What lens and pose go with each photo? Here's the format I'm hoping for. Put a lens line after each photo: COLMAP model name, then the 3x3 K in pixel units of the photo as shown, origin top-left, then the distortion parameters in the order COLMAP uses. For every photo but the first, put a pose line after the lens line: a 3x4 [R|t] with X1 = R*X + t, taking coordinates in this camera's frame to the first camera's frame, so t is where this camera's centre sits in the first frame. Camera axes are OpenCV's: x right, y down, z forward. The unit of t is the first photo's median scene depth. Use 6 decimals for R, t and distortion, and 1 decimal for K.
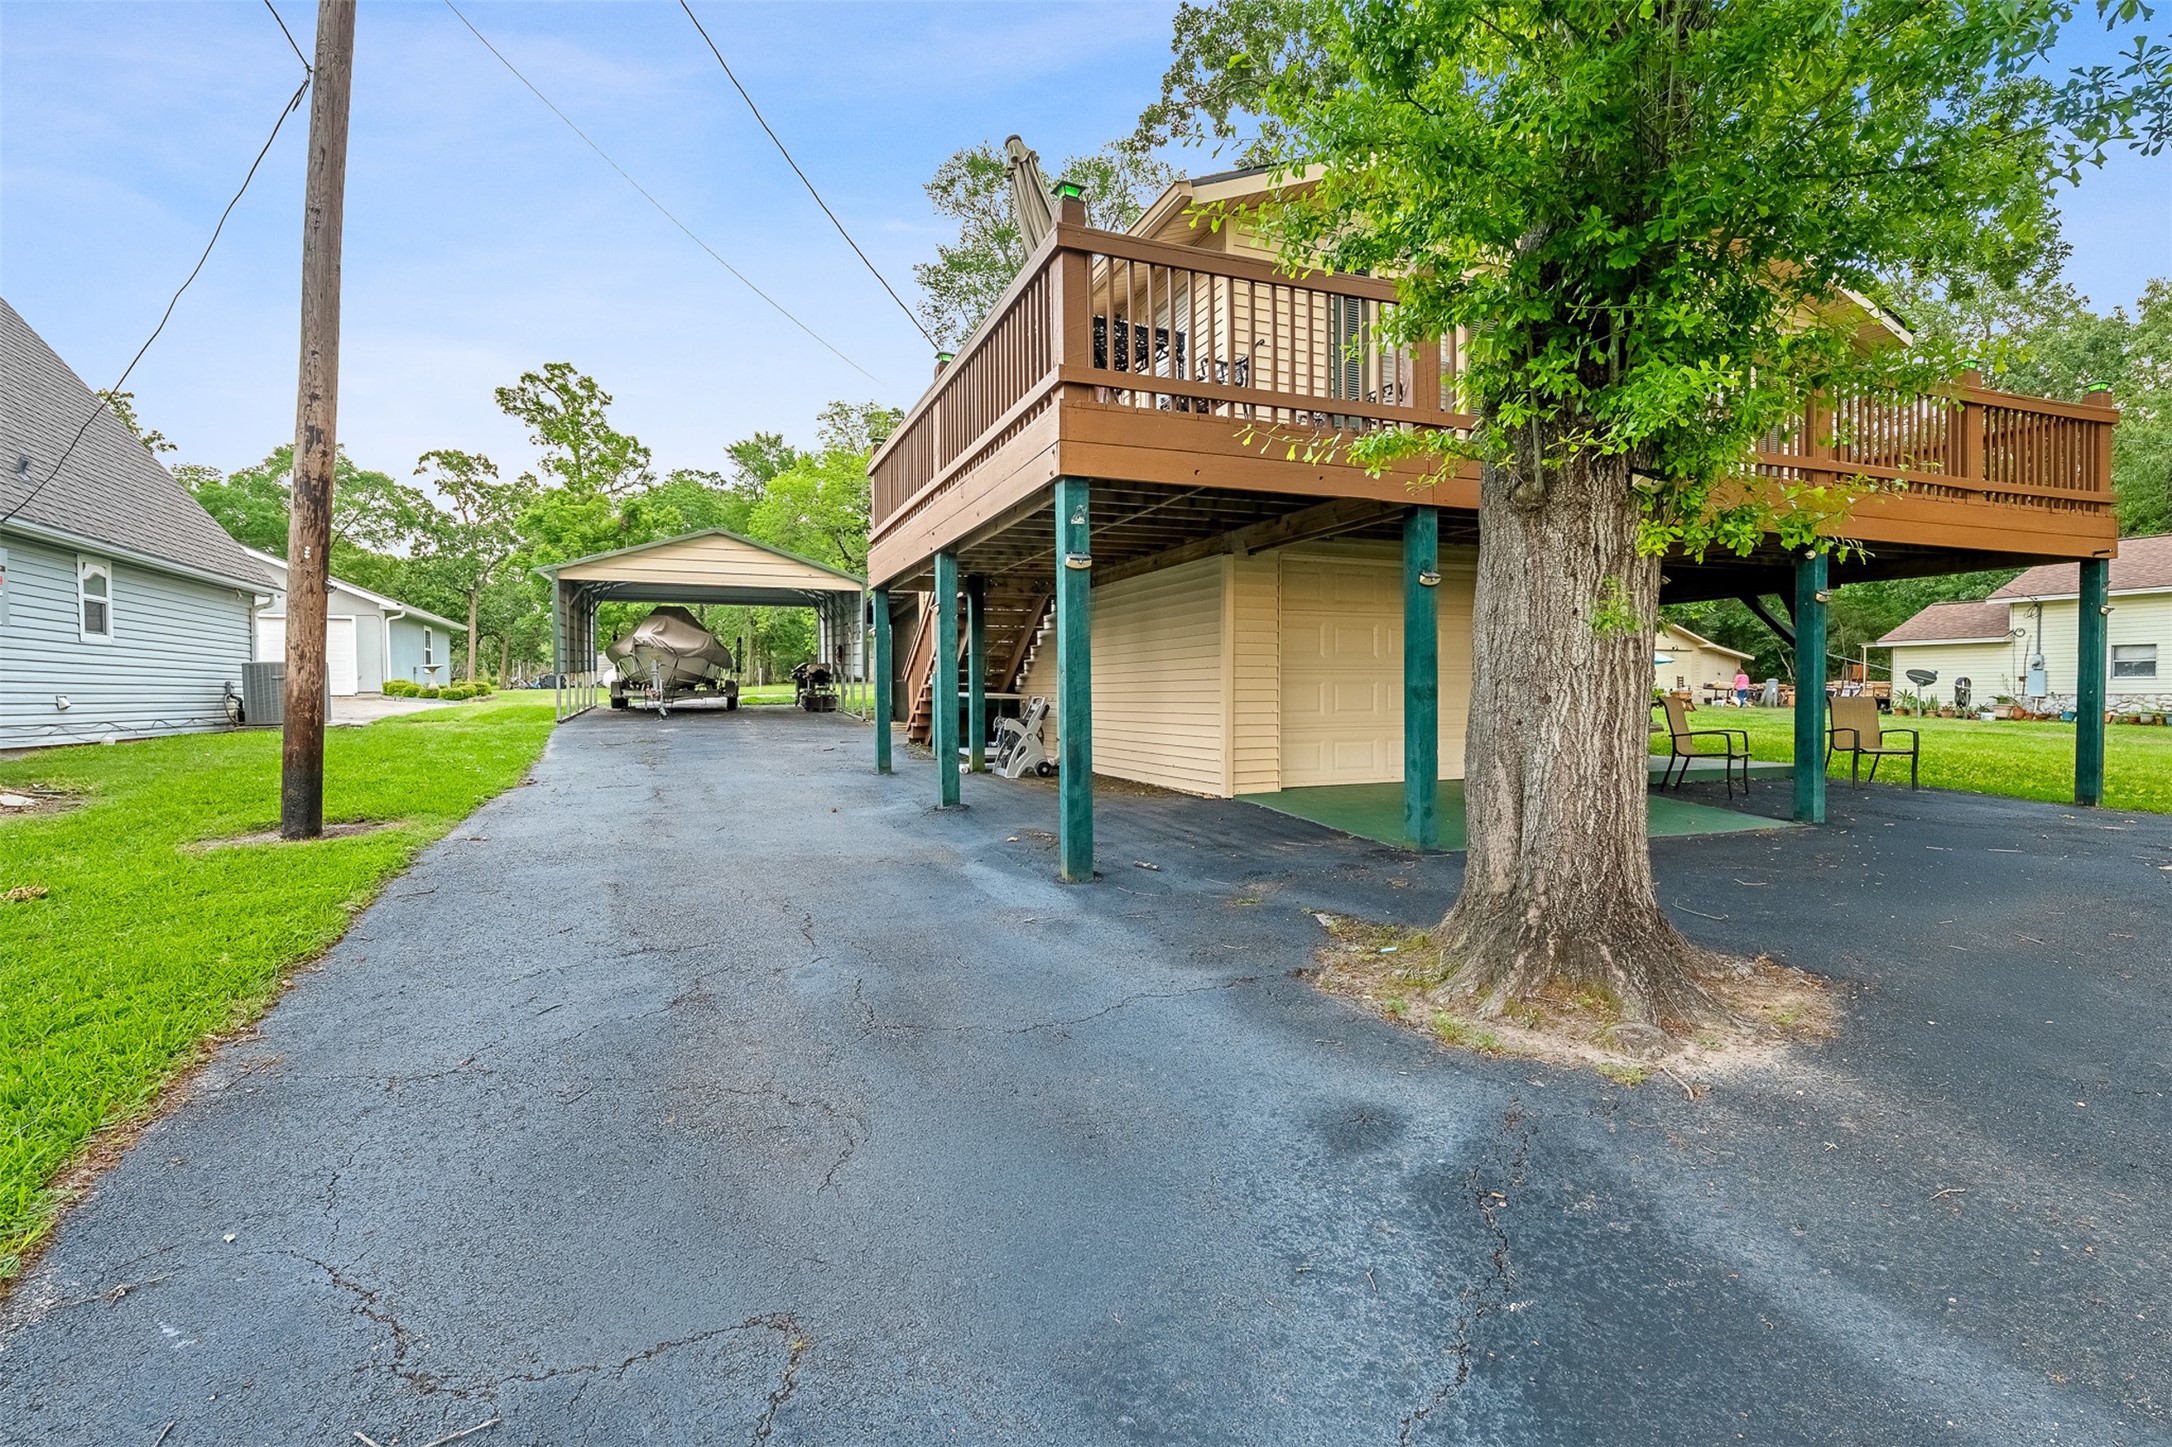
lens RADIAL K [[1013.2, 0, 1086.0], [0, 1013.2, 723.5], [0, 0, 1]] dist [0.002256, 0.000132]
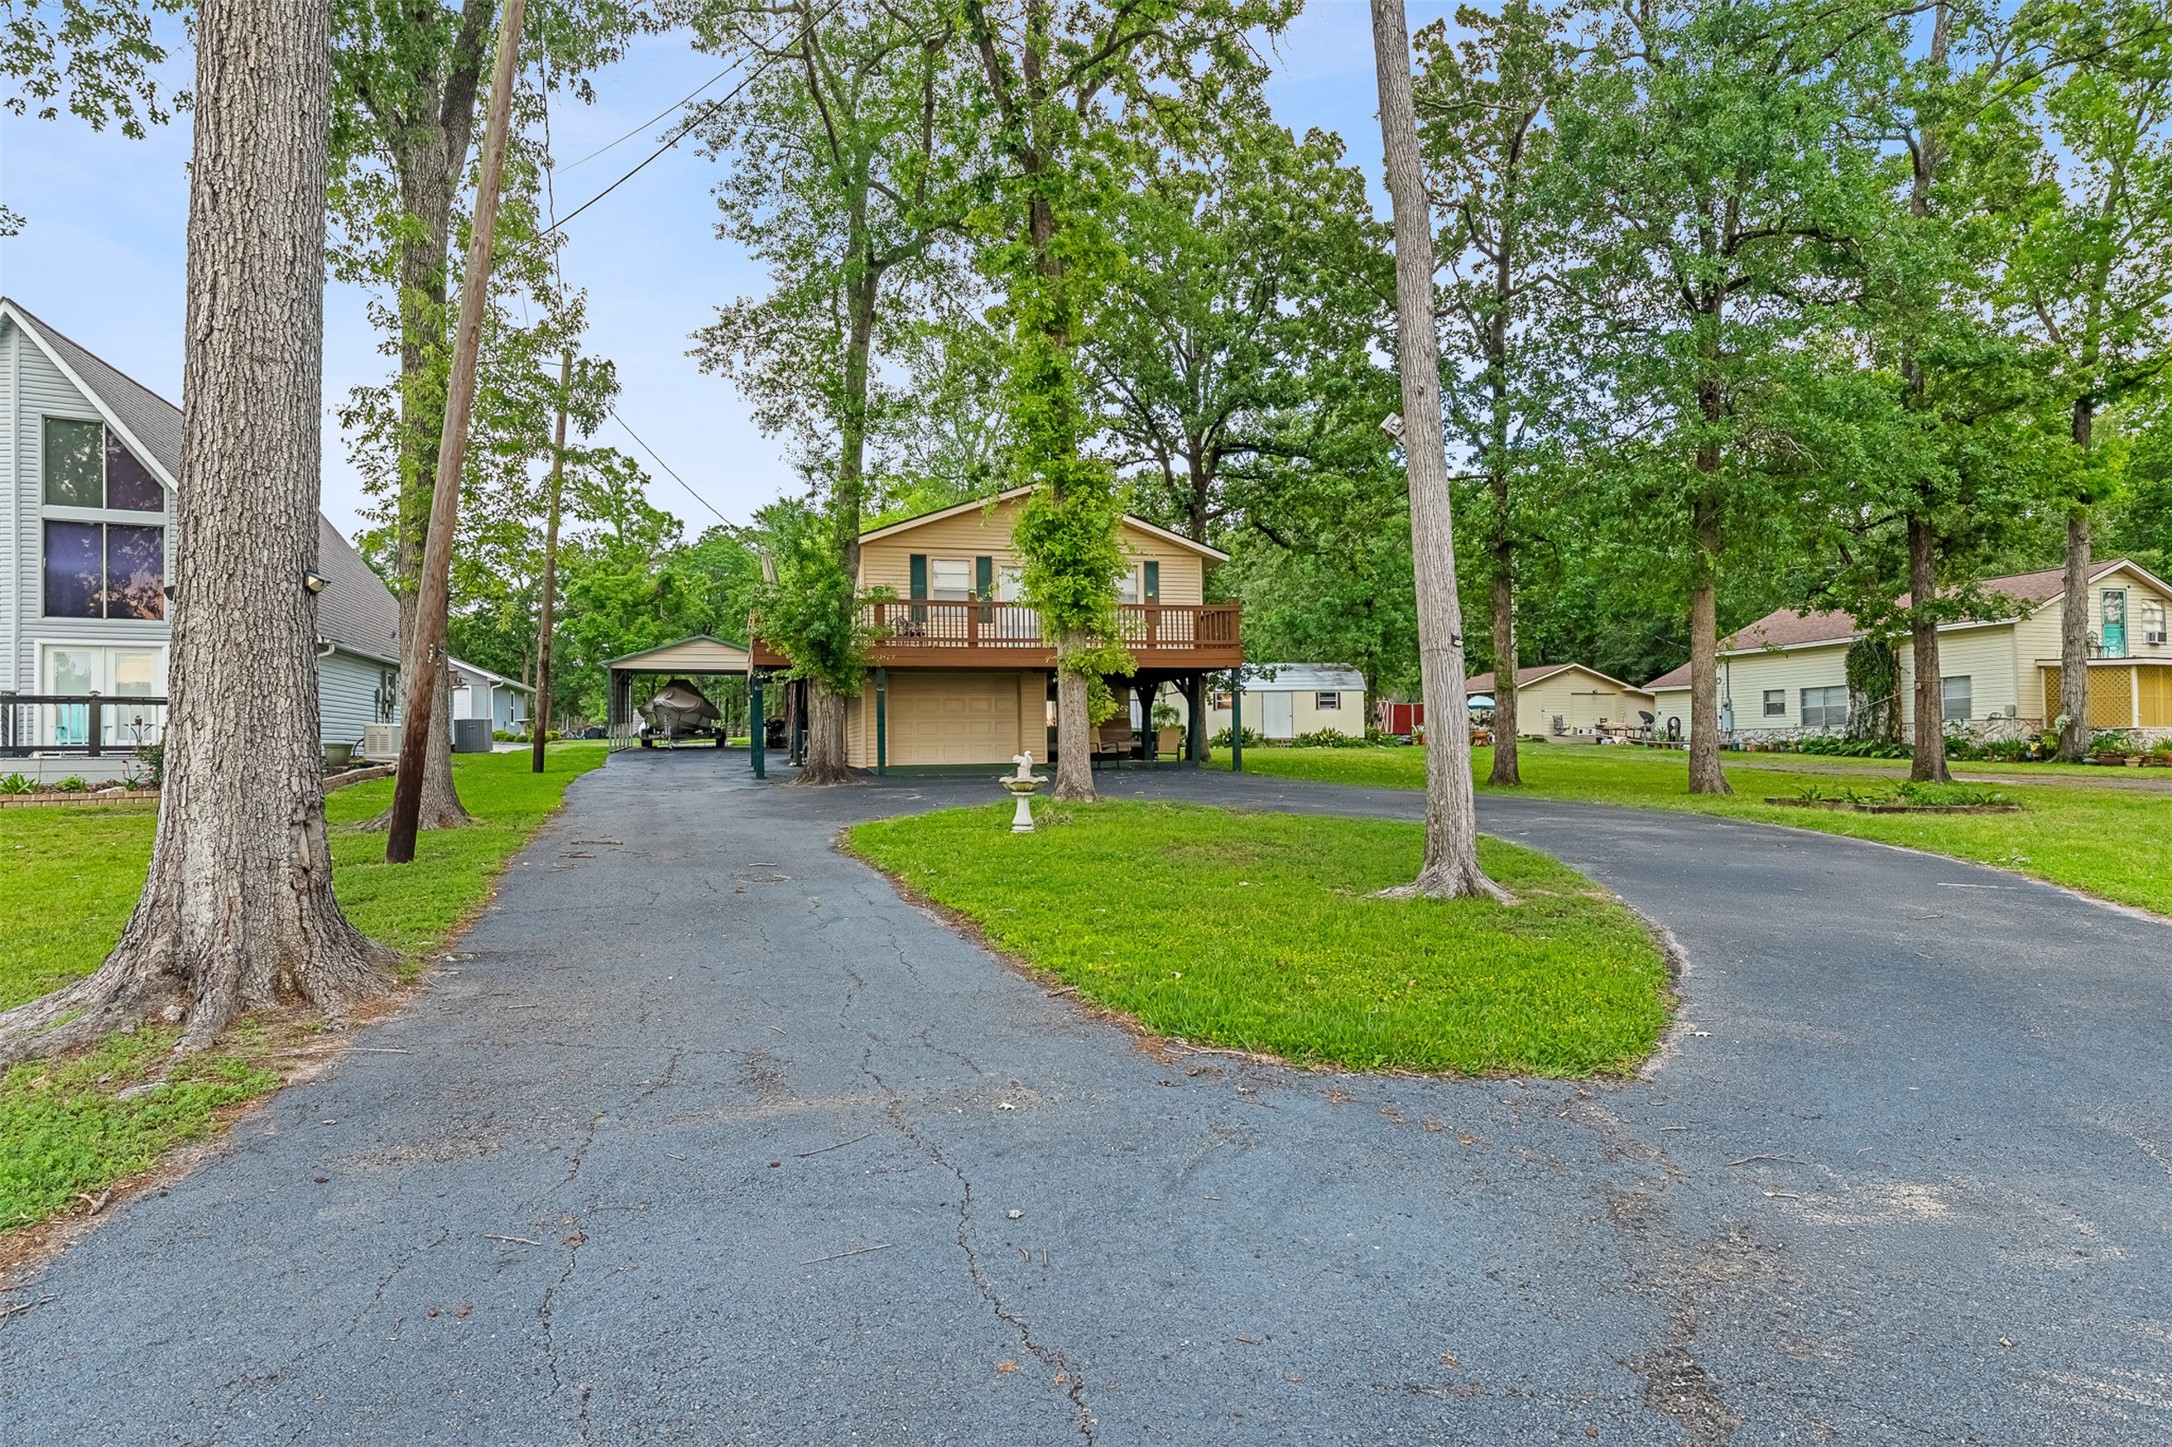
lens RADIAL K [[1263.7, 0, 1086.0], [0, 1263.7, 723.5], [0, 0, 1]] dist [-0.001042, 0.000869]
pose [[0.994194, -0.010683, -0.107069, 0.152355], [0.005517, 0.998811, -0.048427, 0.017436], [0.107459, 0.047555, 0.993072, -0.310612]]
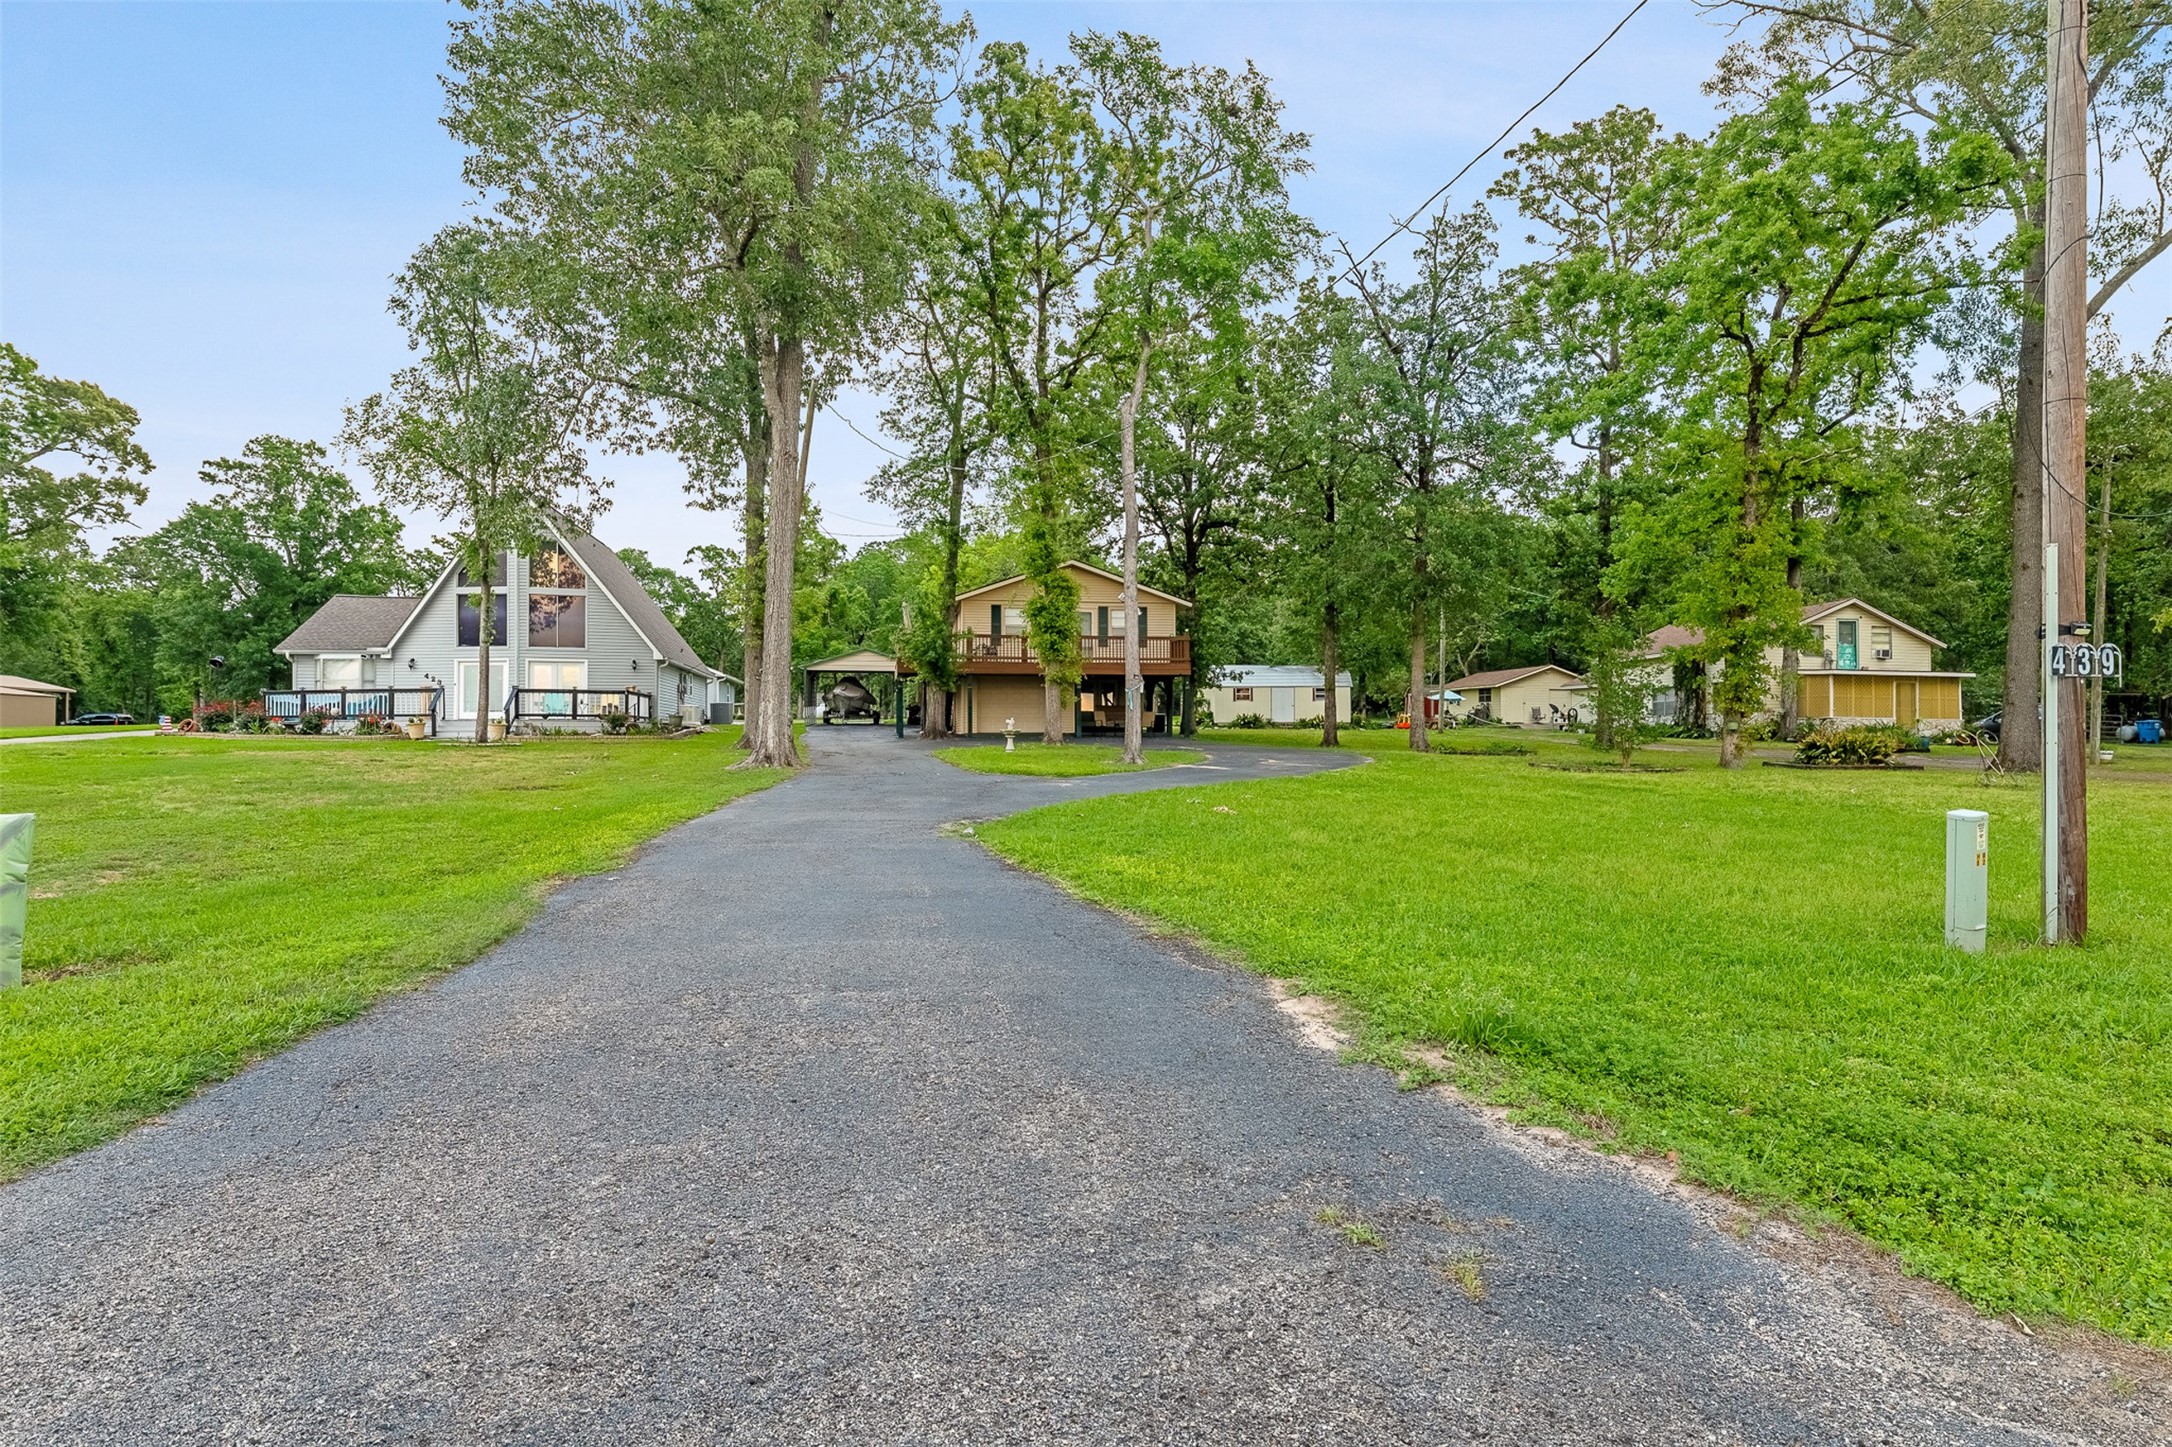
lens RADIAL K [[1263.7, 0, 1086.0], [0, 1263.7, 723.5], [0, 0, 1]] dist [-0.001042, 0.000869]
pose [[0.975790, -0.000427, -0.218711, 0.263937], [-0.008488, 0.999171, -0.039818, 0.034488], [0.218547, 0.040710, 0.974977, -0.593855]]
